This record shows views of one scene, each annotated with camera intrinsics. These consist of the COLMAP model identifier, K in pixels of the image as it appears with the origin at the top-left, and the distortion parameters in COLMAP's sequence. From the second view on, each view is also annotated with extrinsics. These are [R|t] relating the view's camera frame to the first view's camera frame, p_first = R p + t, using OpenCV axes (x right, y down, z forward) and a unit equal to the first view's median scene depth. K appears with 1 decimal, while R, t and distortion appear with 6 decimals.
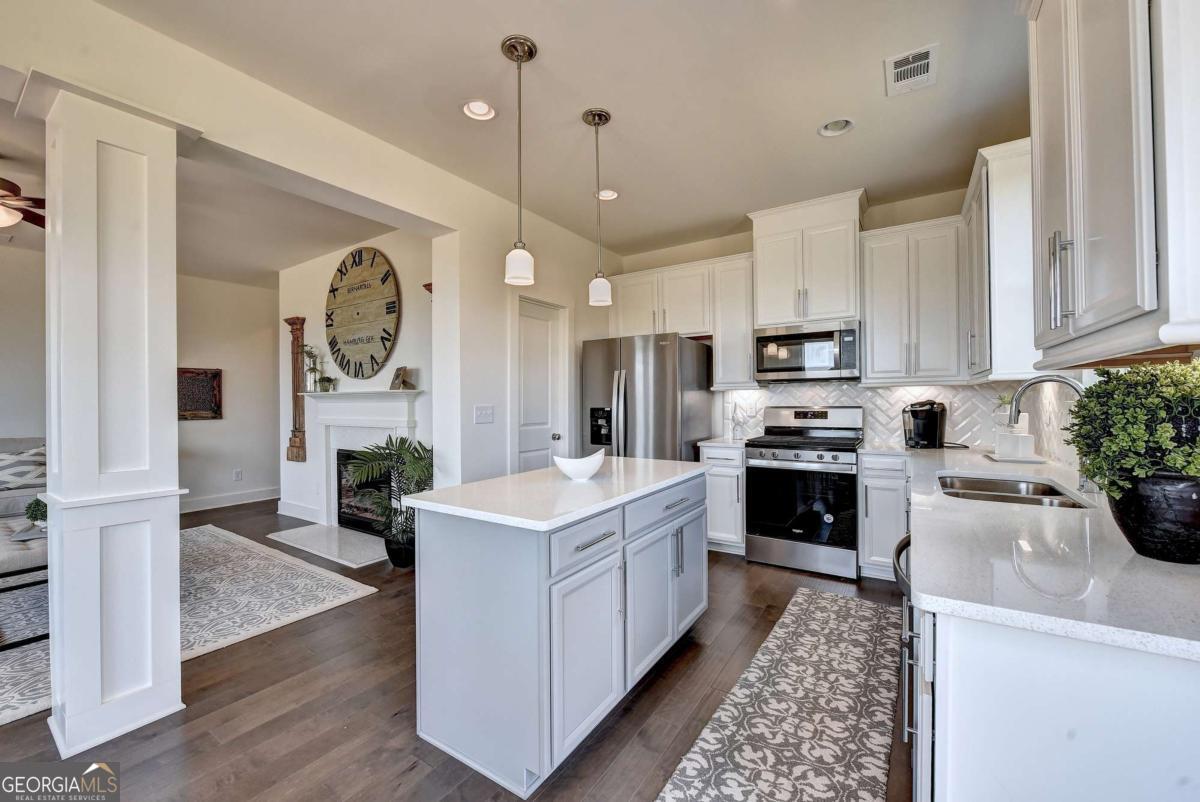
lens RADIAL K [[471.6, 0, 600.0], [0, 471.6, 401.0], [0, 0, 1]] dist [-0.010311, 0.000001]
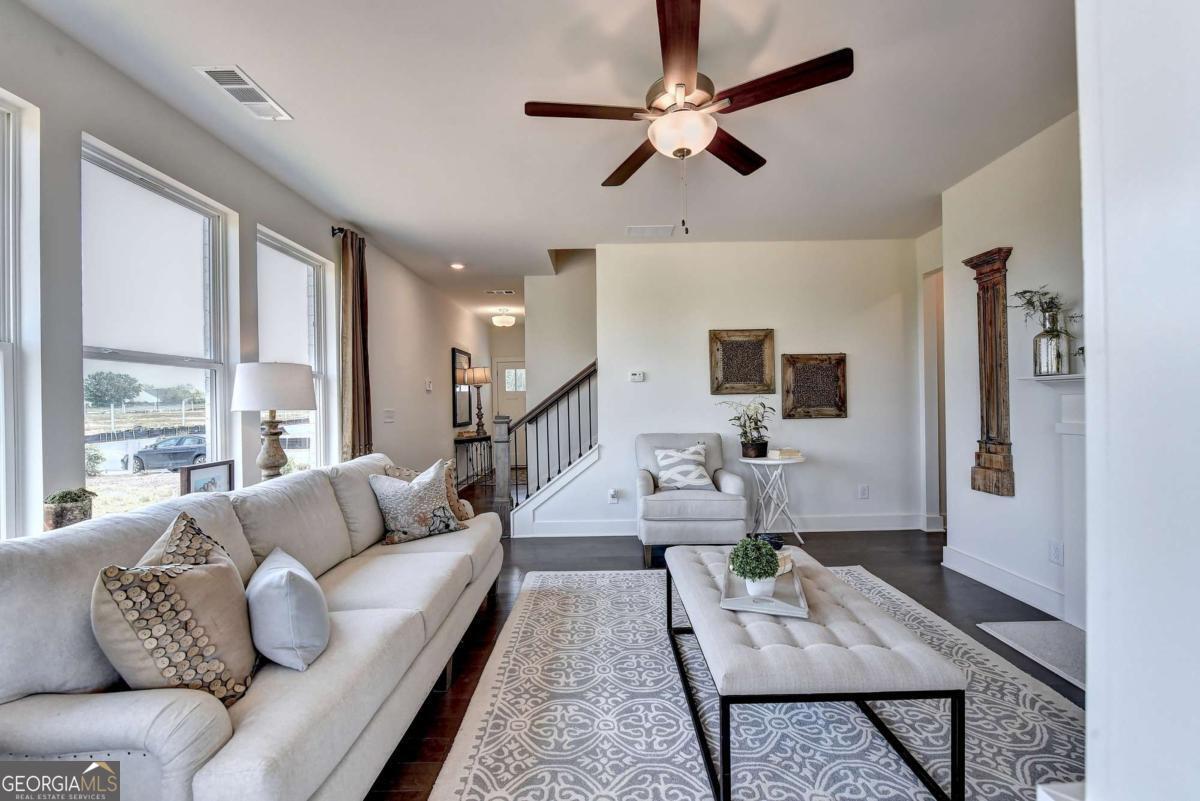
lens RADIAL K [[471.6, 0, 600.0], [0, 471.6, 400.5], [0, 0, 1]] dist [-0.010311, 0.000001]
pose [[0.552362, -0.002398, -0.833601, -0.546930], [0.010478, 0.999937, 0.004067, 0.004132], [0.833538, -0.010981, 0.552353, 0.330105]]
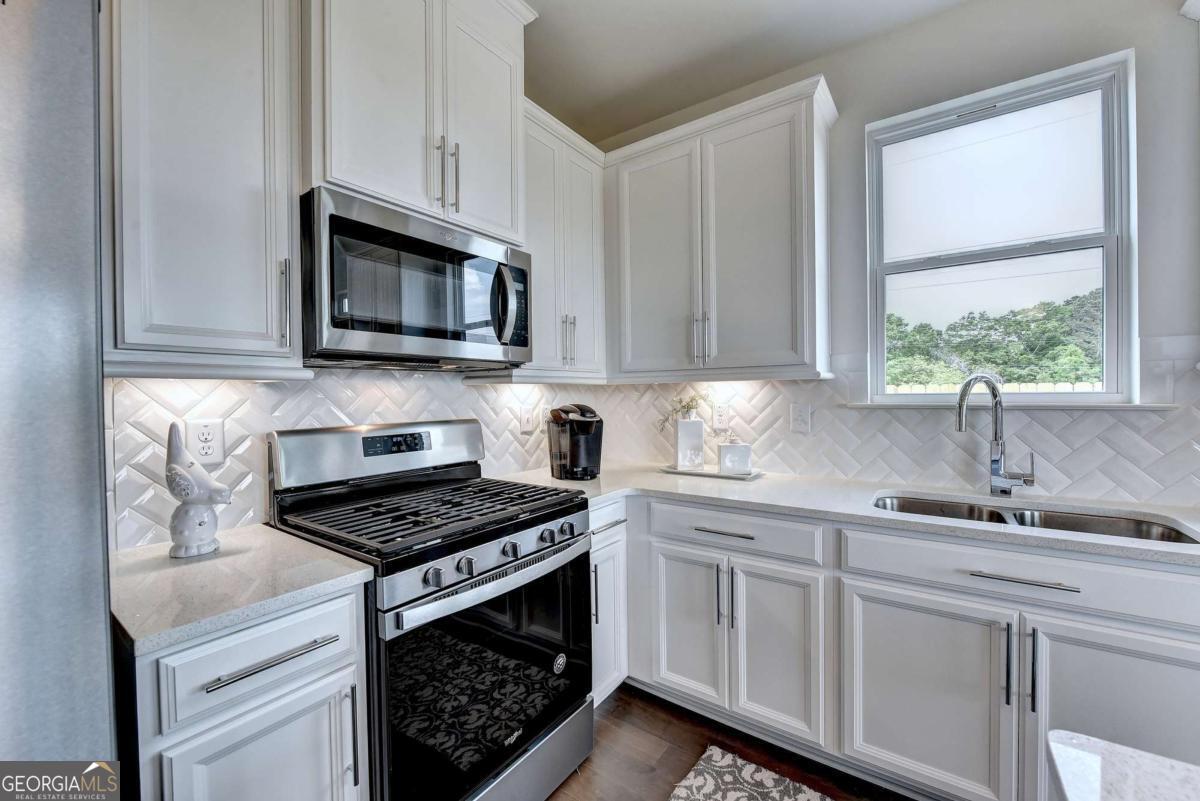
lens RADIAL K [[471.6, 0, 600.0], [0, 471.6, 400.5], [0, 0, 1]] dist [-0.010311, 0.000001]
pose [[0.025903, -0.003462, 0.999658, 0.021017], [0.014032, 0.999897, 0.003100, -0.008213], [-0.999566, 0.013947, 0.025949, 0.774211]]
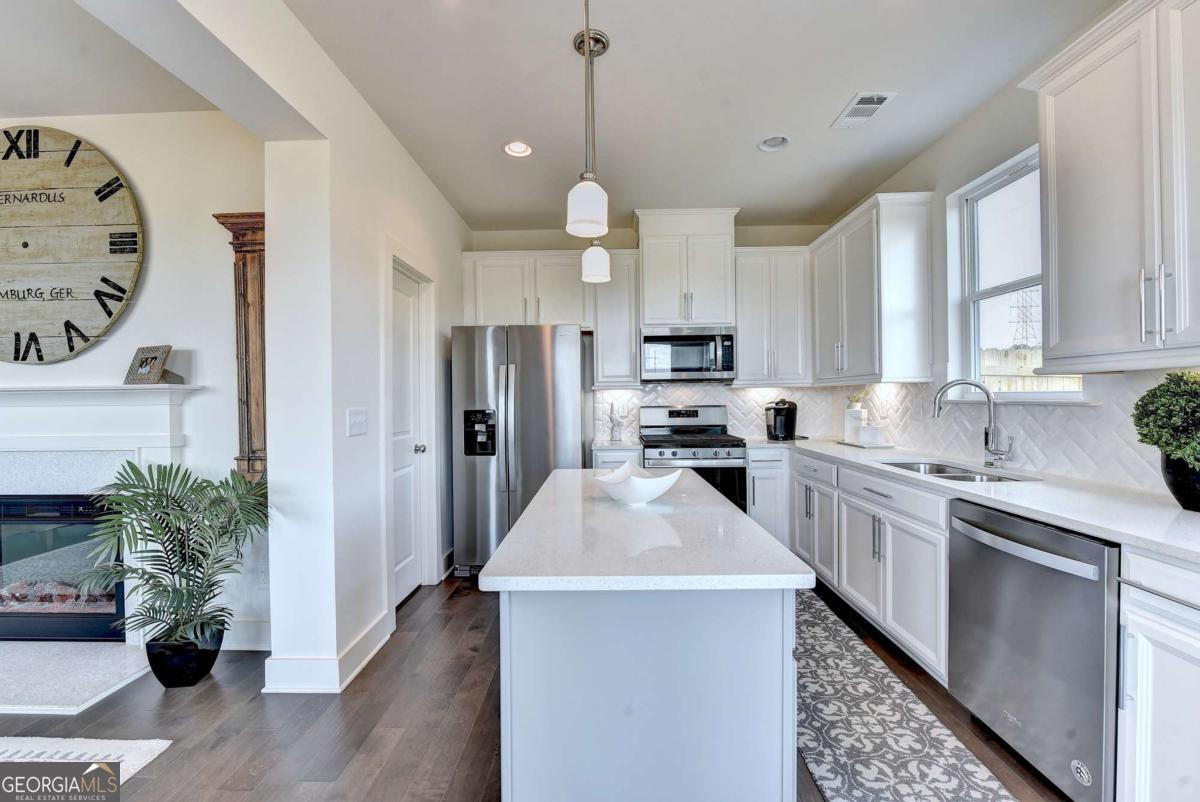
lens RADIAL K [[471.6, 0, 600.0], [0, 471.6, 401.0], [0, 0, 1]] dist [-0.010311, 0.000001]
pose [[0.844580, -0.004383, 0.535412, -0.263159], [0.004949, 0.999988, 0.000379, -0.000238], [-0.535407, 0.002330, 0.844591, 0.202605]]
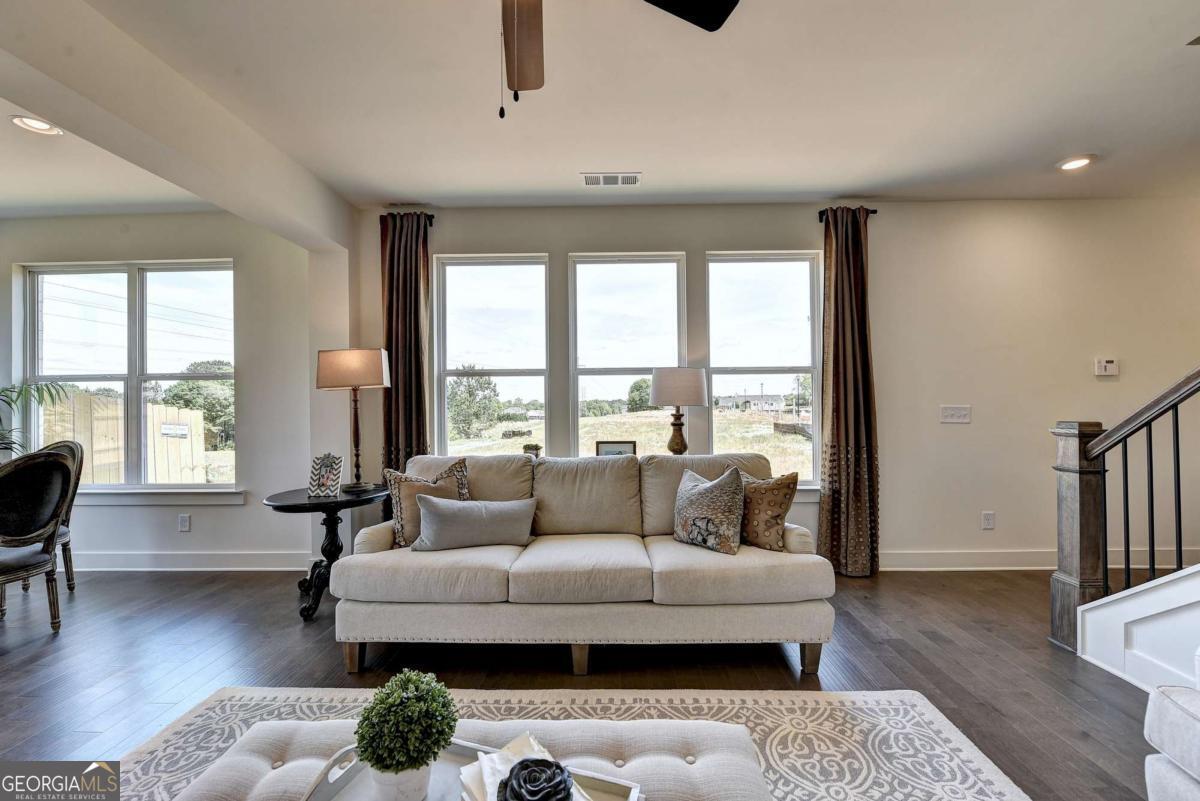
lens RADIAL K [[471.6, 0, 600.0], [0, 471.6, 400.5], [0, 0, 1]] dist [-0.010311, 0.000001]
pose [[-0.829309, 0.009743, -0.558705, -0.795681], [0.012948, 0.999915, -0.001783, 0.007286], [0.558640, -0.008713, -0.829365, 0.949515]]
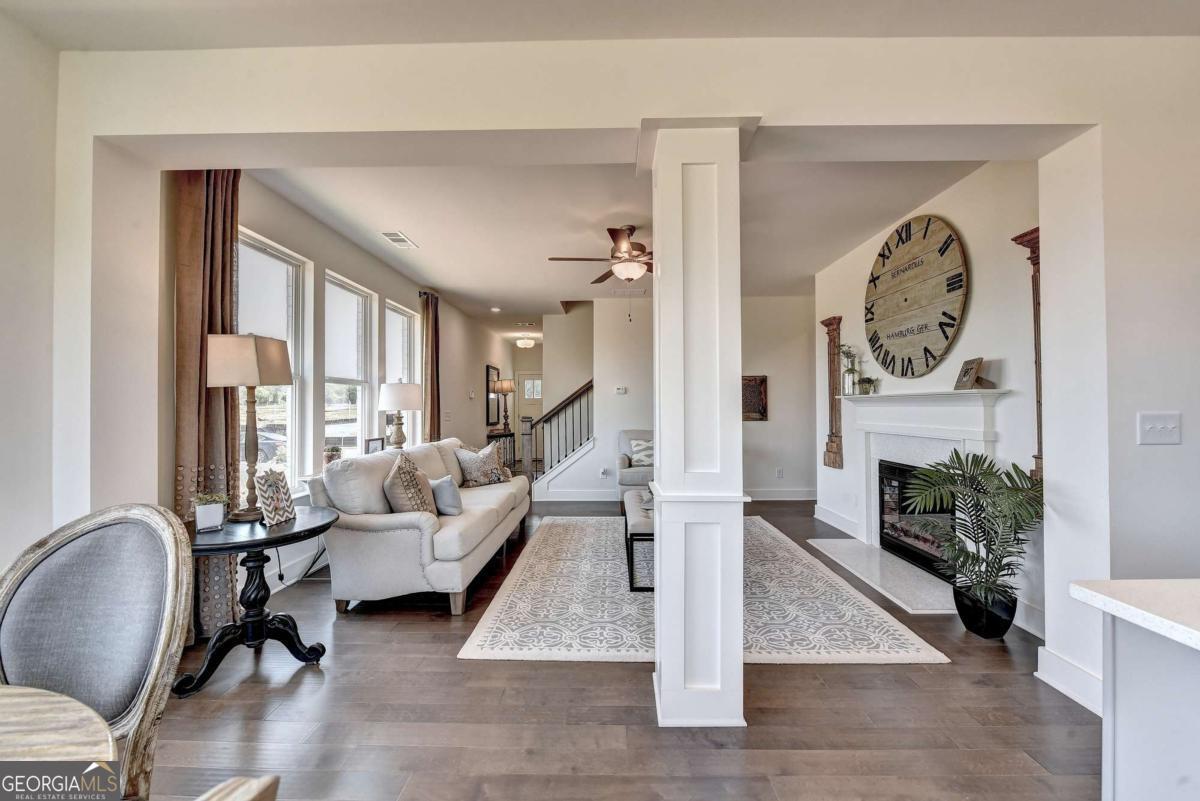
lens RADIAL K [[471.6, 0, 600.0], [0, 471.6, 400.5], [0, 0, 1]] dist [-0.010311, 0.000001]
pose [[0.531341, -0.005621, -0.847139, -0.108765], [-0.001111, 0.999973, -0.007332, -0.000549], [0.847157, 0.004837, 0.531320, 0.108504]]
